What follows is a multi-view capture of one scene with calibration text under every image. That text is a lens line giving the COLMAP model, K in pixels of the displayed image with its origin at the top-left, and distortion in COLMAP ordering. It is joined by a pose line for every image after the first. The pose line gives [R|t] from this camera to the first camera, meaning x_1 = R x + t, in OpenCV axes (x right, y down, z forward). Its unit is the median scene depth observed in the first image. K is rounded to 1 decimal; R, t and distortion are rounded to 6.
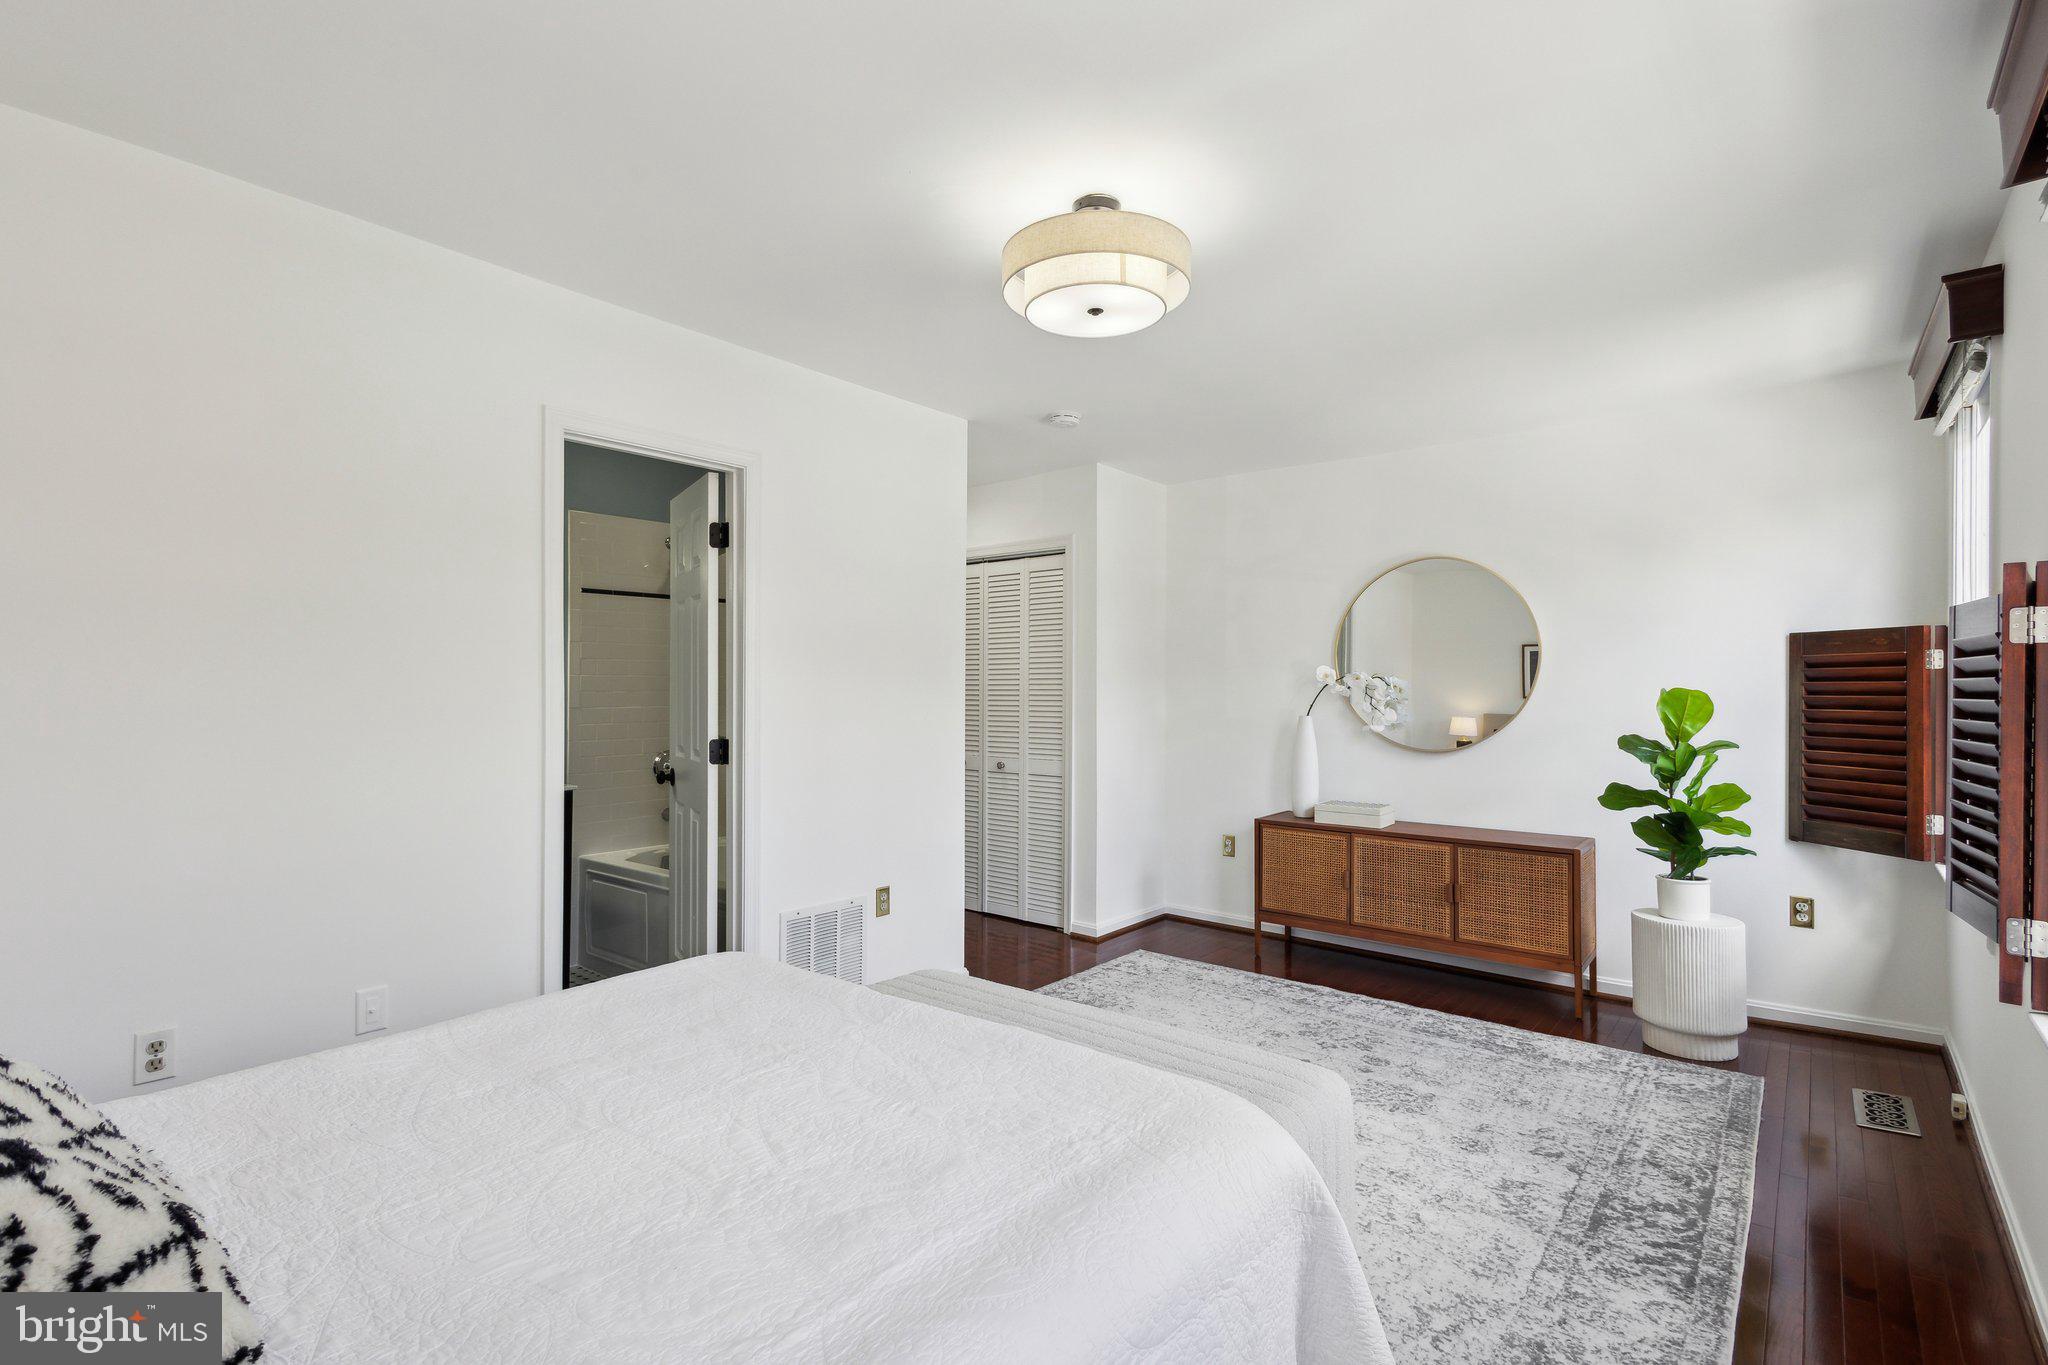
lens RADIAL K [[950.5, 0, 1027.1], [0, 950.5, 689.3], [0, 0, 1]] dist [0.014672, -0.002214]
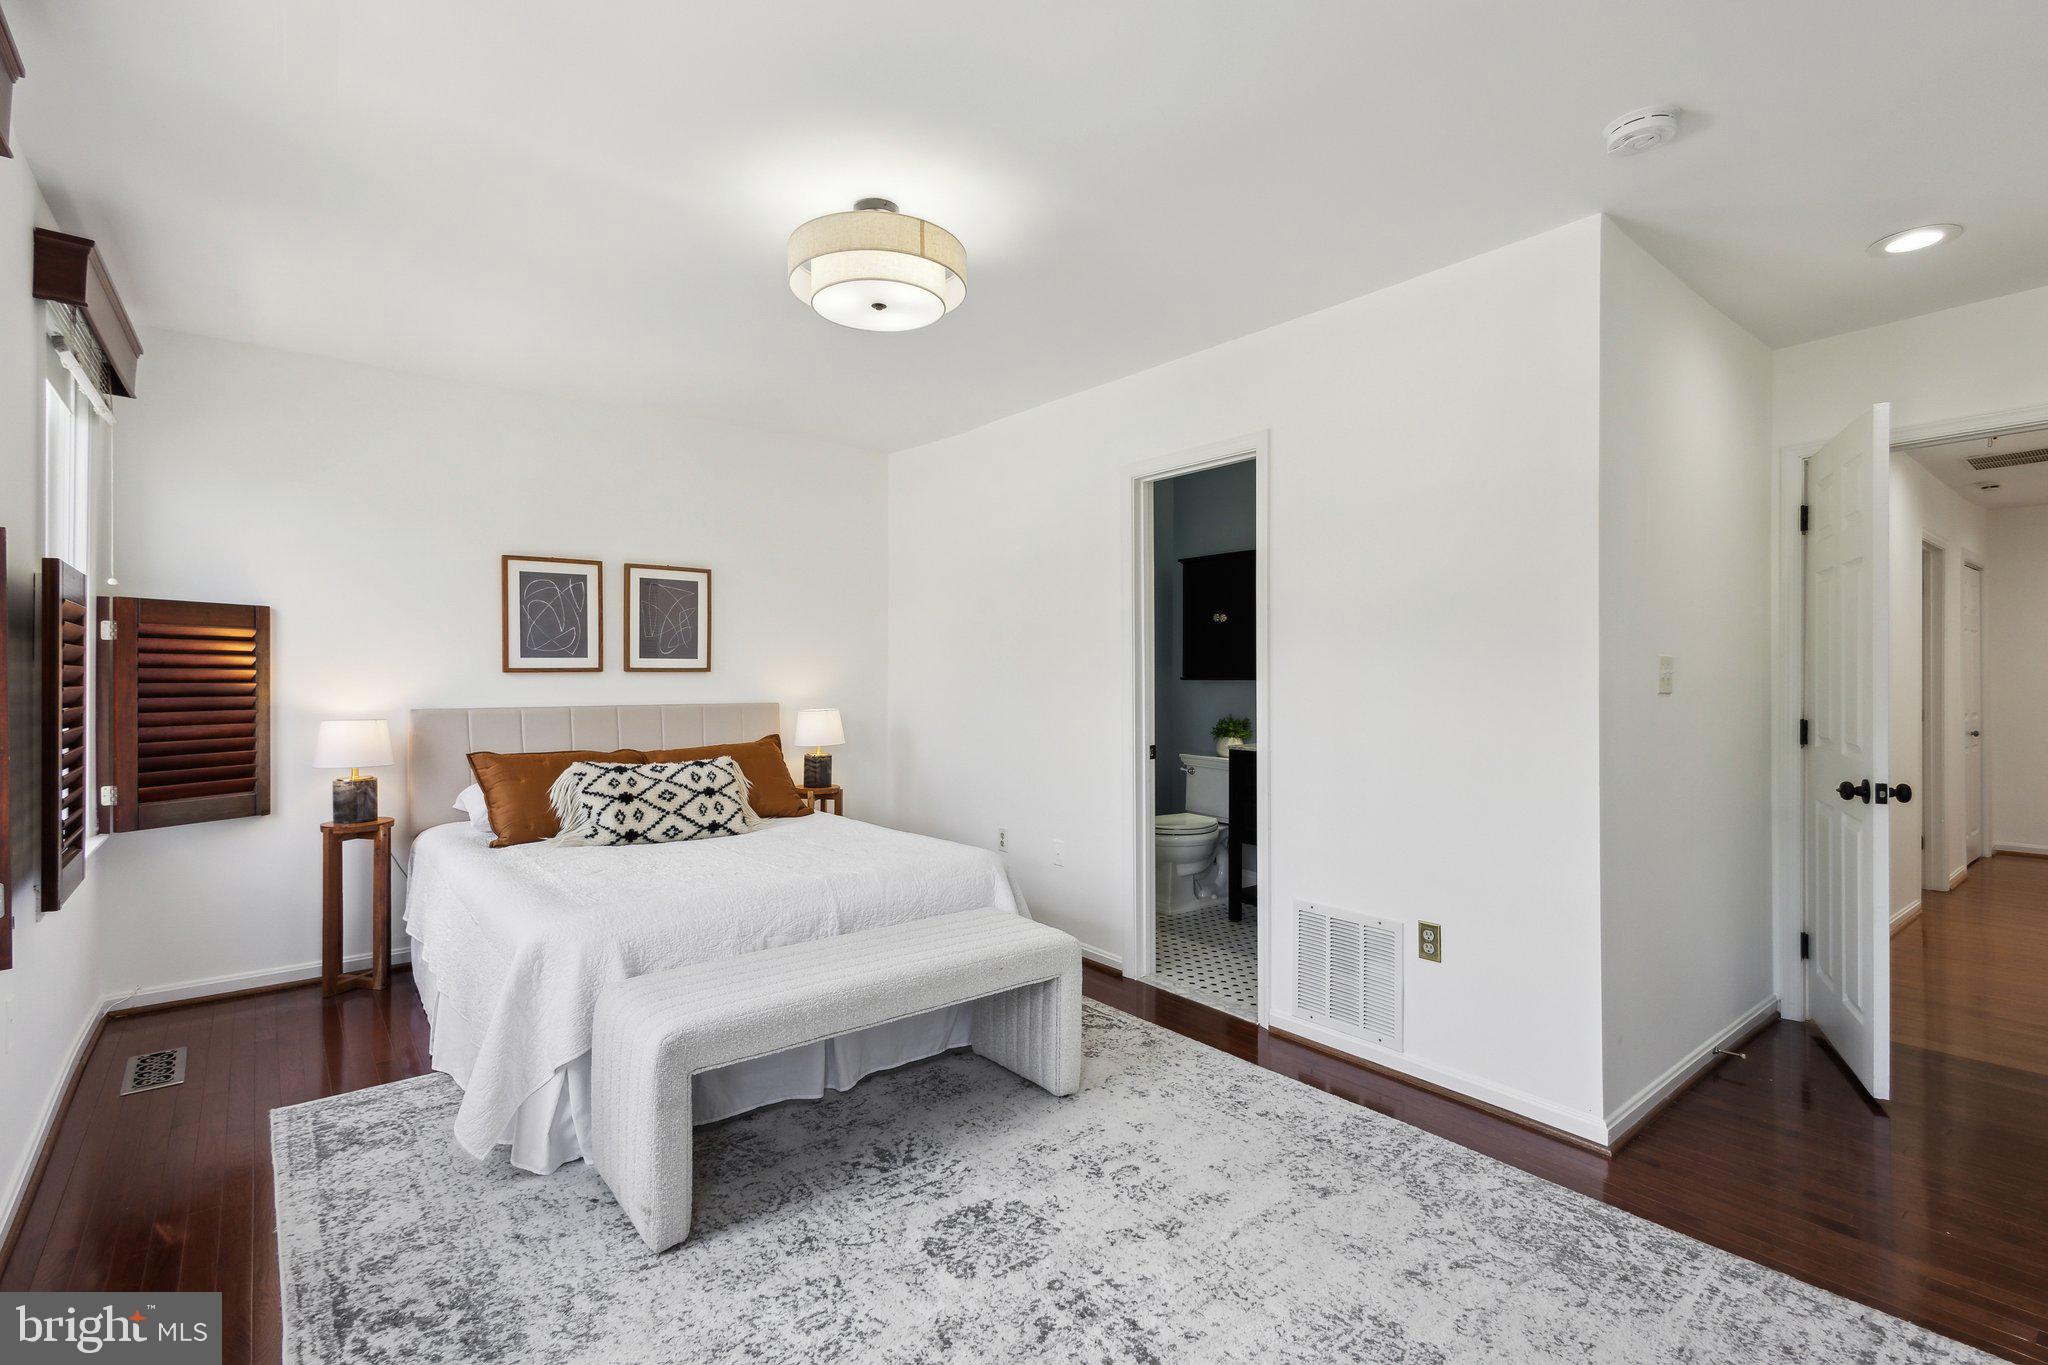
lens RADIAL K [[950.5, 0, 1027.9], [0, 950.5, 675.3], [0, 0, 1]] dist [0.014672, -0.002214]
pose [[-0.200808, 0.001034, -0.979630, 1.163140], [0.004690, 0.999989, 0.000095, 0.012733], [0.979619, -0.004575, -0.200810, 1.470017]]
